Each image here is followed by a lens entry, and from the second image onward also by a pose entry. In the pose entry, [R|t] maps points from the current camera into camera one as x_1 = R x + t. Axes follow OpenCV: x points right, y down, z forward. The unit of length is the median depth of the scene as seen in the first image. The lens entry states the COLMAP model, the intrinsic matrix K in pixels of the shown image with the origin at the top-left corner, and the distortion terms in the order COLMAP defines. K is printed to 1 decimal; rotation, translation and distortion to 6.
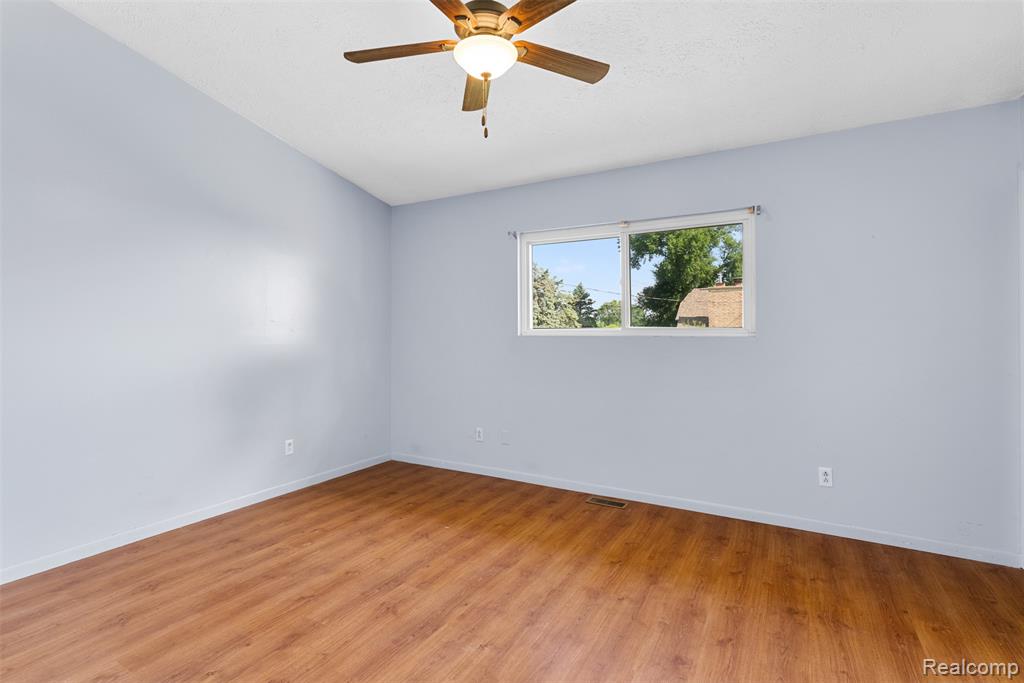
lens RADIAL K [[488.0, 0, 510.3], [0, 488.0, 334.2], [0, 0, 1]] dist [0.000906, 0.000731]
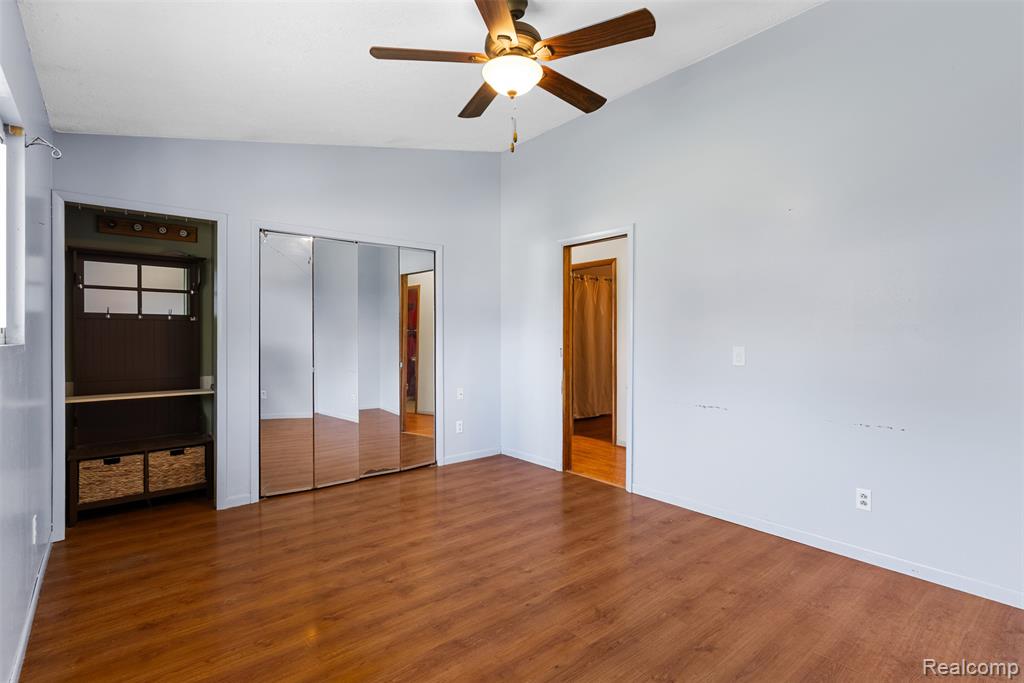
lens RADIAL K [[488.0, 0, 512.8], [0, 488.0, 340.8], [0, 0, 1]] dist [0.000906, 0.000731]
pose [[-0.939146, -0.000524, 0.343517, -0.388108], [0.003053, 0.999947, 0.009873, -0.002464], [-0.343504, 0.010321, -0.939095, 1.857178]]
